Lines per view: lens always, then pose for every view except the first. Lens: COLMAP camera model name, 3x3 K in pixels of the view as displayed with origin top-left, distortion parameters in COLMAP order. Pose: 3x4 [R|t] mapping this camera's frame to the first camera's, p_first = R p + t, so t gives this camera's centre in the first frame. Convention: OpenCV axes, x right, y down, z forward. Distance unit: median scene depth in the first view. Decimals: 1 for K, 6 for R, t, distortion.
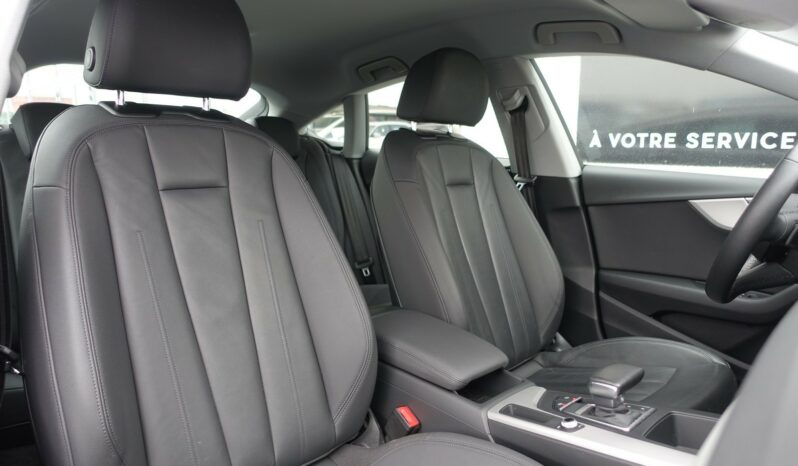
lens RADIAL K [[541.5, 0, 399.0], [0, 541.5, 233.0], [0, 0, 1]] dist [-0.008256, -0.003988]
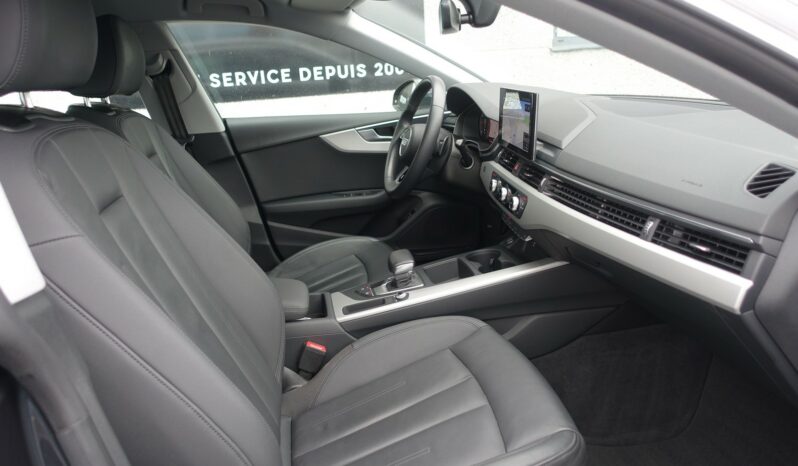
lens RADIAL K [[542.0, 0, 386.2], [0, 542.0, 234.2], [0, 0, 1]] dist [-0.002193, 0.000250]
pose [[0.580820, -0.292981, 0.759480, -0.400601], [0.195937, 0.955873, 0.218897, -0.077397], [-0.790099, 0.021671, 0.612596, 0.040020]]
